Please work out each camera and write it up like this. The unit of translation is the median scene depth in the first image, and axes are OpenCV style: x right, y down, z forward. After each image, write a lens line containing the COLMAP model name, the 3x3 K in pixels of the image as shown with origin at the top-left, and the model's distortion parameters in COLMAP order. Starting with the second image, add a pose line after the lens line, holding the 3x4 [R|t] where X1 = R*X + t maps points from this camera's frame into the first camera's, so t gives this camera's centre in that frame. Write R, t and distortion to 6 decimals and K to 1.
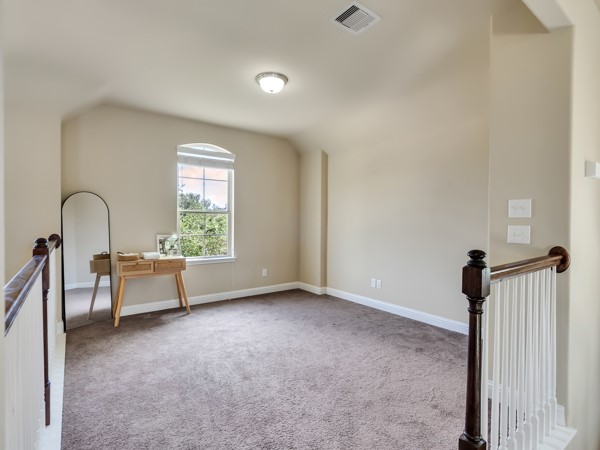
lens RADIAL K [[305.7, 0, 299.0], [0, 305.7, 224.2], [0, 0, 1]] dist [-0.004235, 0.004858]
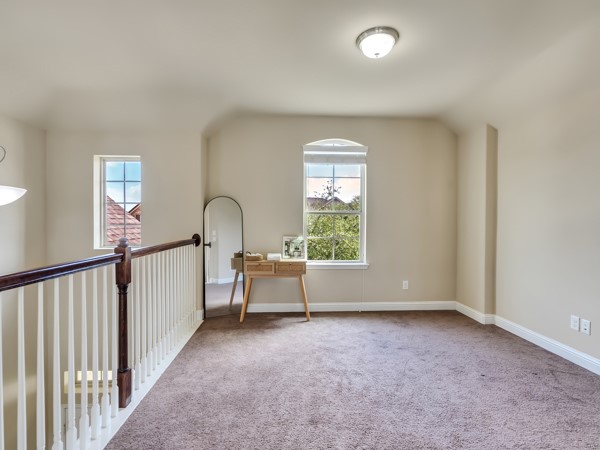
lens RADIAL K [[305.7, 0, 300.8], [0, 305.7, 225.9], [0, 0, 1]] dist [-0.004235, 0.004858]
pose [[0.829689, 0.004115, -0.558211, 0.179500], [-0.004542, 0.999989, 0.000621, -0.000517], [0.558207, 0.002020, 0.829699, 0.250296]]
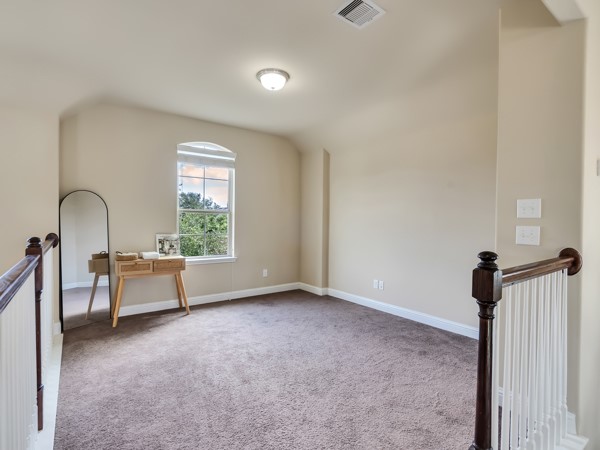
lens RADIAL K [[305.7, 0, 298.8], [0, 305.7, 223.6], [0, 0, 1]] dist [-0.004235, 0.004858]
pose [[0.999979, 0.003736, -0.005238, 0.000436], [-0.003746, 0.999991, -0.001785, 0.000692], [0.005232, 0.001805, 0.999985, 0.018807]]
